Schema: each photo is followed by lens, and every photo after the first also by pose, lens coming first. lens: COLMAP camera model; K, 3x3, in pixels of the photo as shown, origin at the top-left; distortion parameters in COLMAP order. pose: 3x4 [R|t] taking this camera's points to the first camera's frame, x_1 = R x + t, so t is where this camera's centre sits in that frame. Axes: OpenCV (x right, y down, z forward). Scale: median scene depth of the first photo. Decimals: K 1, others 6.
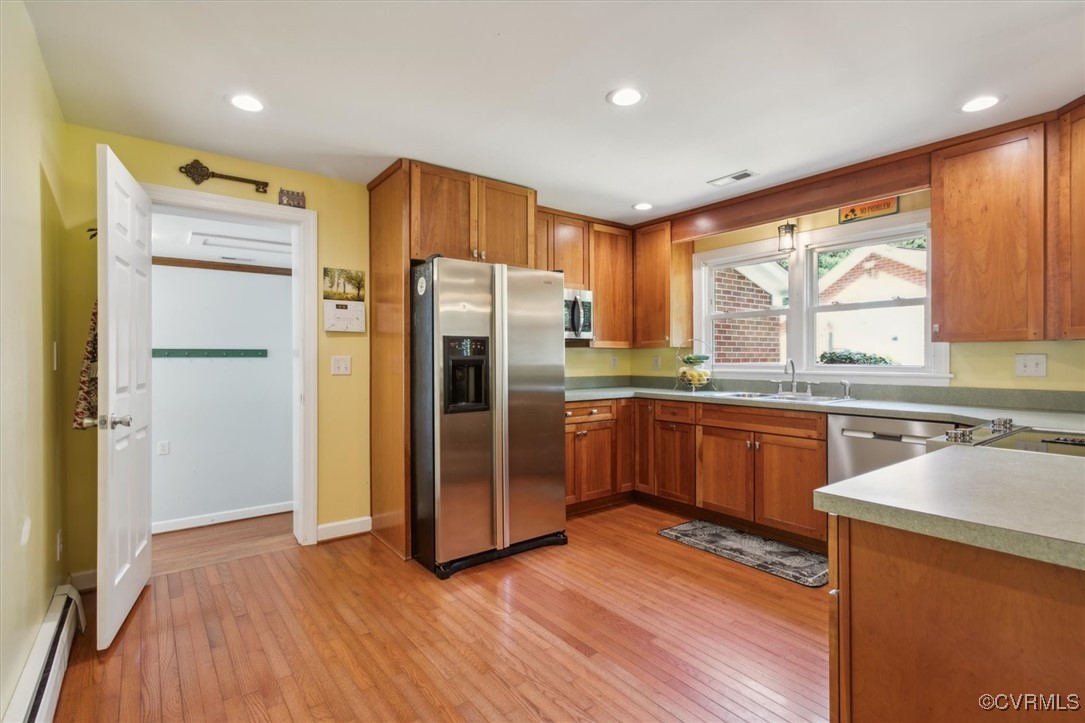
lens RADIAL K [[527.3, 0, 543.3], [0, 527.3, 363.2], [0, 0, 1]] dist [-0.000002, -0.000130]
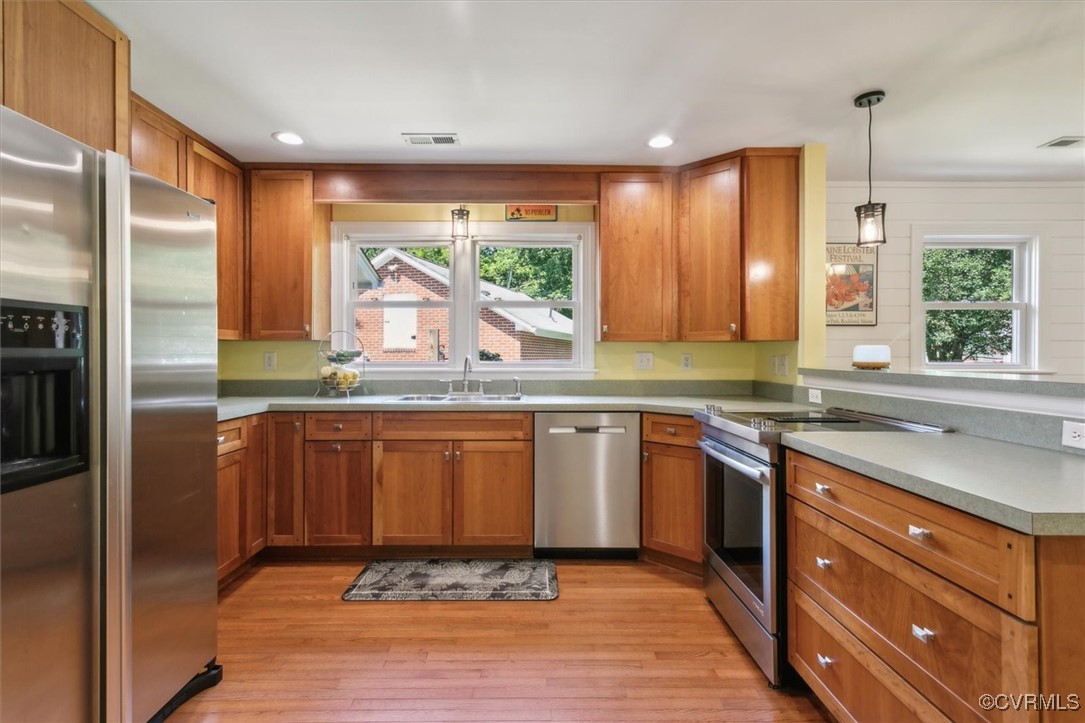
lens RADIAL K [[527.3, 0, 542.0], [0, 527.3, 354.2], [0, 0, 1]] dist [-0.000002, -0.000130]
pose [[0.589028, 0.002256, 0.808110, -0.202318], [0.006173, 0.999954, -0.007291, -0.003451], [-0.808089, 0.009283, 0.588987, 0.357353]]
